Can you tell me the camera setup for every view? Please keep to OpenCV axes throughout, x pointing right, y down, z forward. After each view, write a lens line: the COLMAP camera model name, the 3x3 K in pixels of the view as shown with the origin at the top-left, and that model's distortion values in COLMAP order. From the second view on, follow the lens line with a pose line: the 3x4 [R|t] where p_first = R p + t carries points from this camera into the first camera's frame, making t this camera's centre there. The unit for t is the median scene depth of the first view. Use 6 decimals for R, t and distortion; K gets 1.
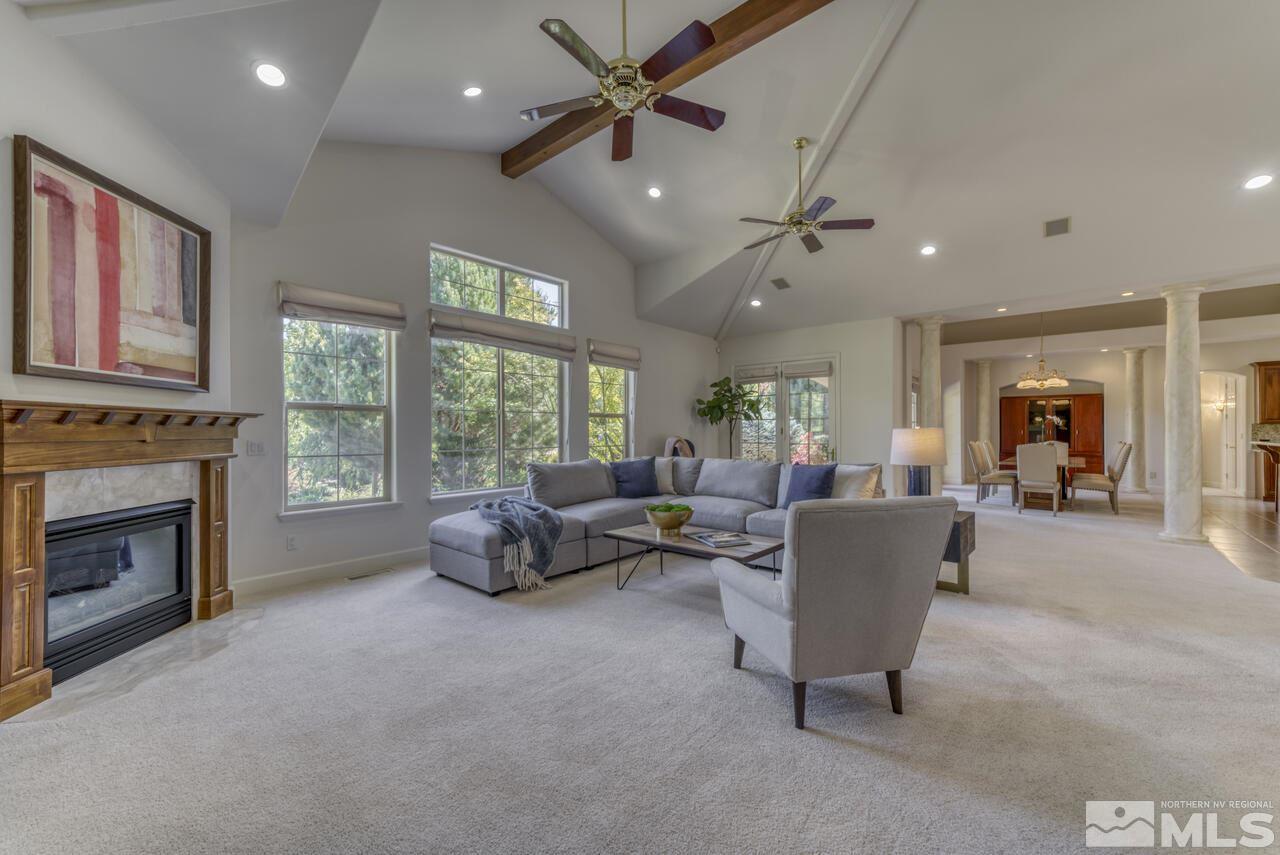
lens RADIAL K [[500.6, 0, 631.8], [0, 500.6, 421.6], [0, 0, 1]] dist [-0.004527, 0.002175]
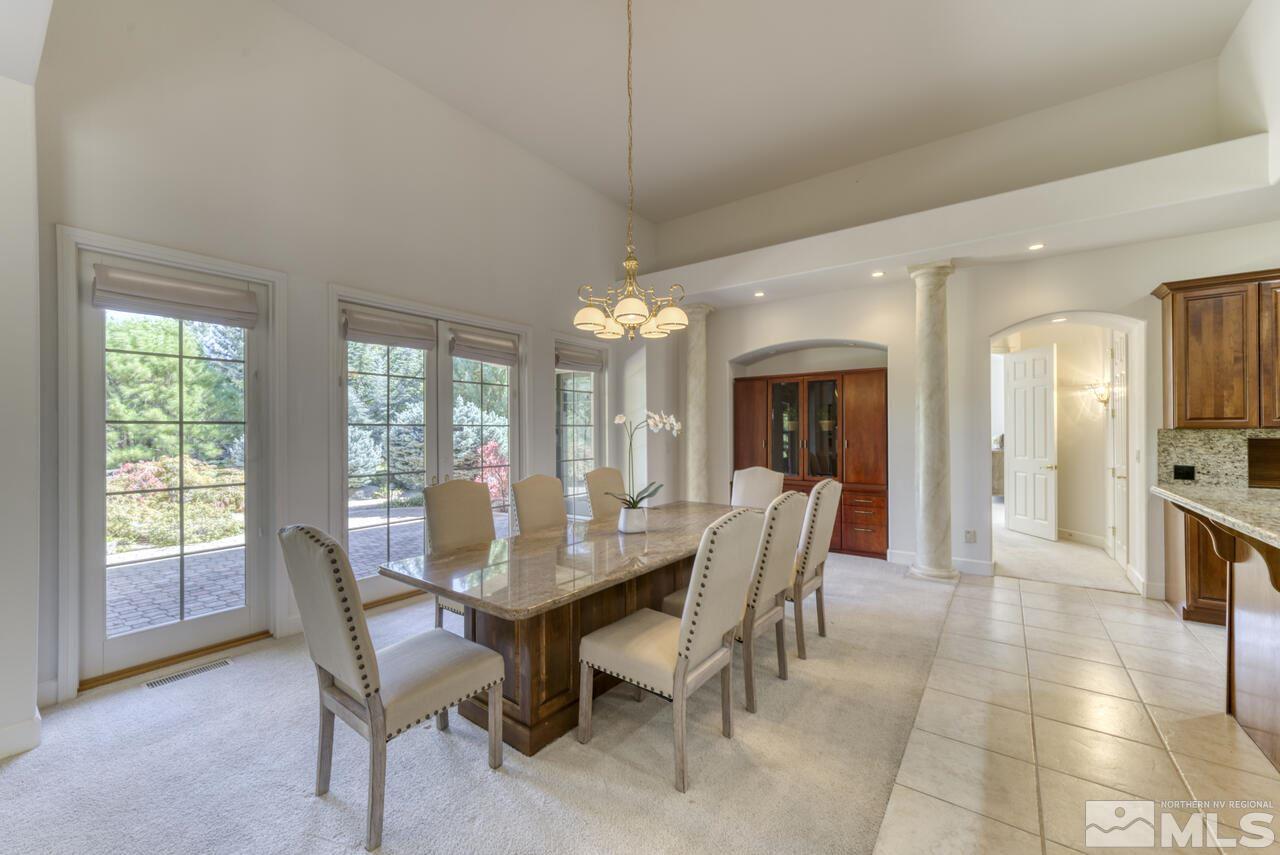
lens RADIAL K [[500.6, 0, 634.4], [0, 500.6, 416.6], [0, 0, 1]] dist [-0.004527, 0.002175]
pose [[0.996555, -0.000330, 0.082939, 1.343491], [0.000878, 0.999978, -0.006569, -0.007771], [-0.082935, 0.006619, 0.996533, 1.082224]]
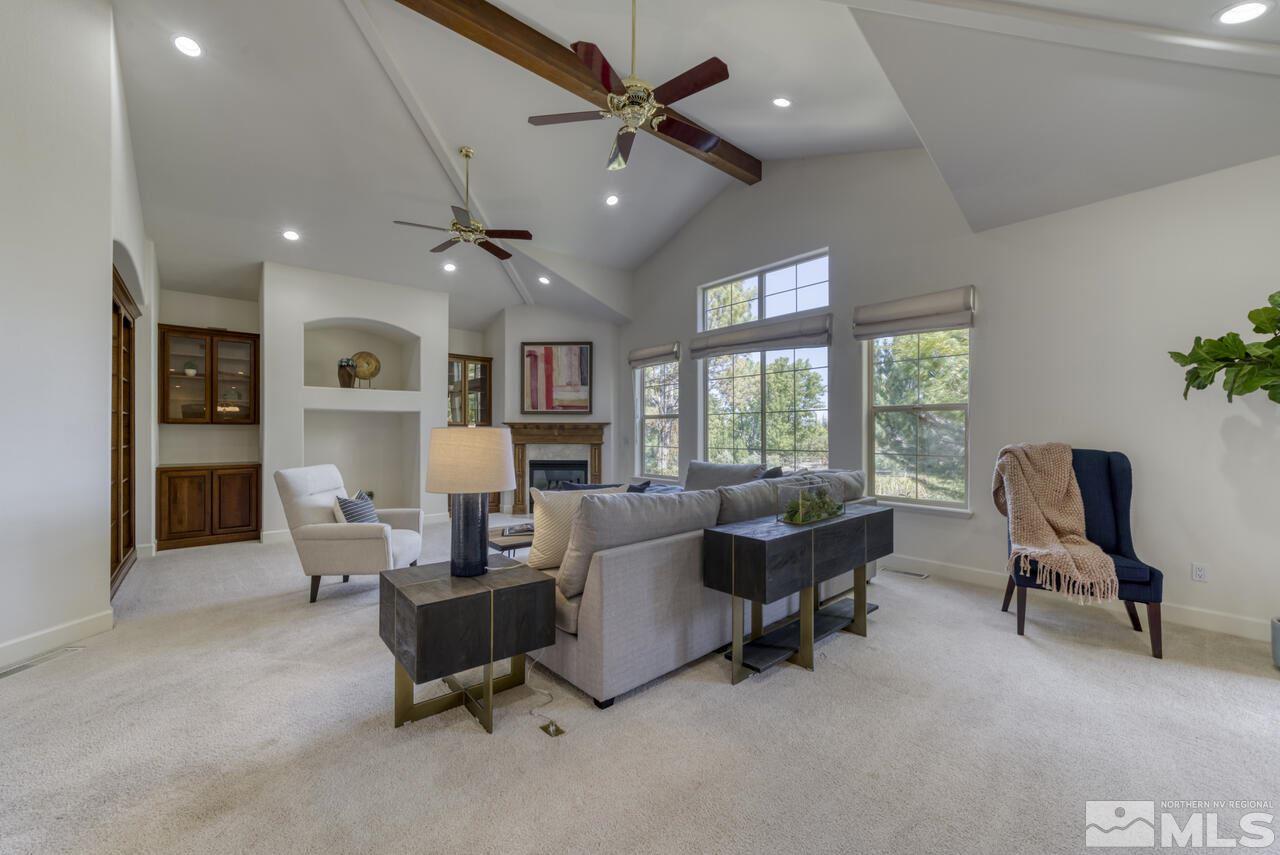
lens RADIAL K [[500.6, 0, 644.0], [0, 500.6, 431.1], [0, 0, 1]] dist [-0.004527, 0.002175]
pose [[-0.128606, 0.000741, -0.991695, 0.883978], [0.017443, 0.999847, -0.001515, 0.016224], [0.991542, -0.017493, -0.128599, 1.001525]]
